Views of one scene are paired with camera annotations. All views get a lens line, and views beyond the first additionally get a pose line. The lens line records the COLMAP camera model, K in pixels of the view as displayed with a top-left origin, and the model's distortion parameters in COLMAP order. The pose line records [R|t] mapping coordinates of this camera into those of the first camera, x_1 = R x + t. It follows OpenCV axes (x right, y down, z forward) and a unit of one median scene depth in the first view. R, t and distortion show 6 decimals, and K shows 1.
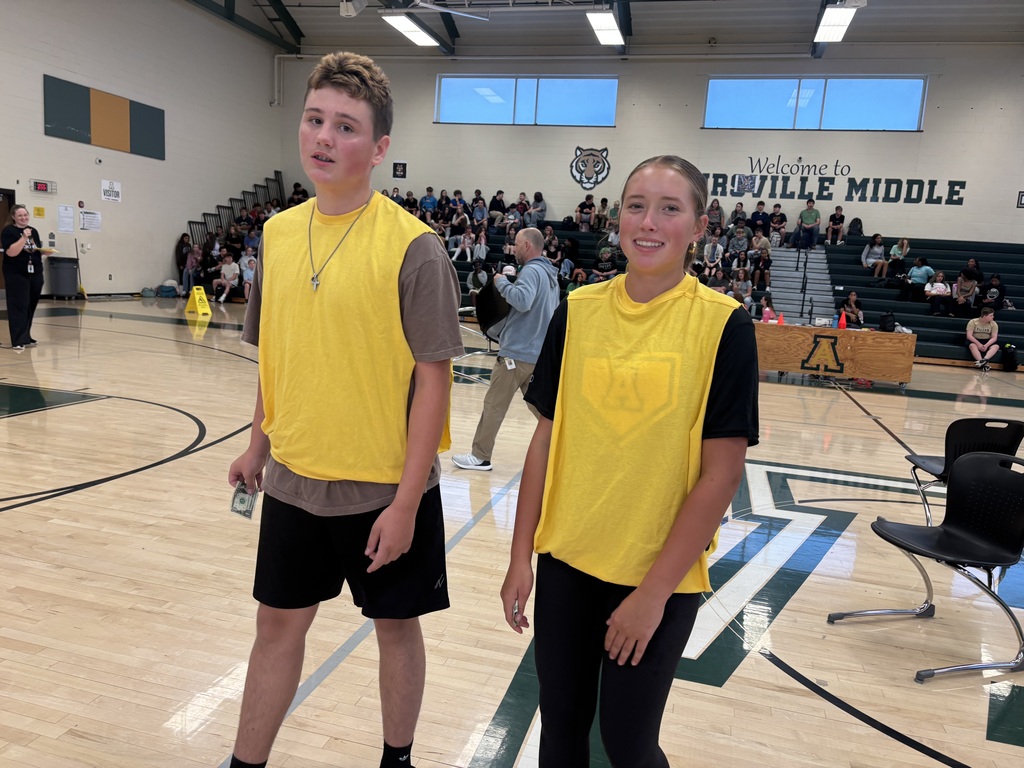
lens RADIAL K [[771.1, 0, 498.9], [0, 771.1, 398.2], [0, 0, 1]] dist [-0.009943, -0.007271]
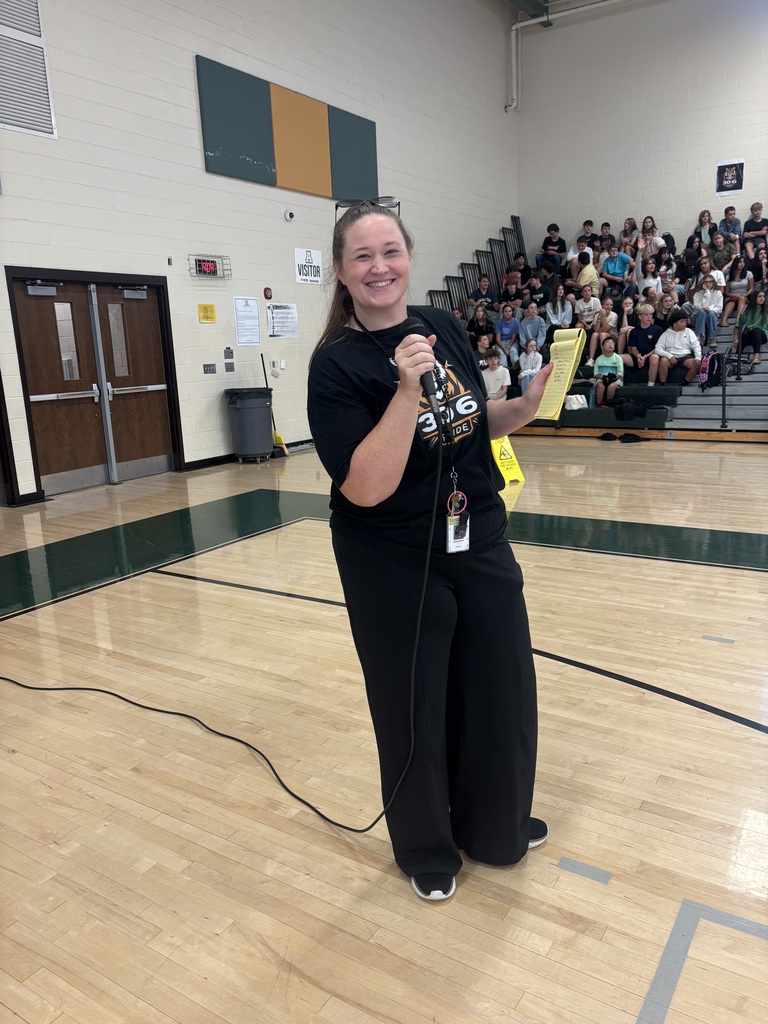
lens RADIAL K [[778.8, 0, 384.0], [0, 778.8, 512.0], [0, 0, 1]] dist [0.060202, -0.001005]
pose [[0.948435, -0.035779, -0.314946, -0.236404], [0.049171, 0.998188, 0.034678, -0.086702], [0.313135, -0.048376, 0.948476, 0.383793]]
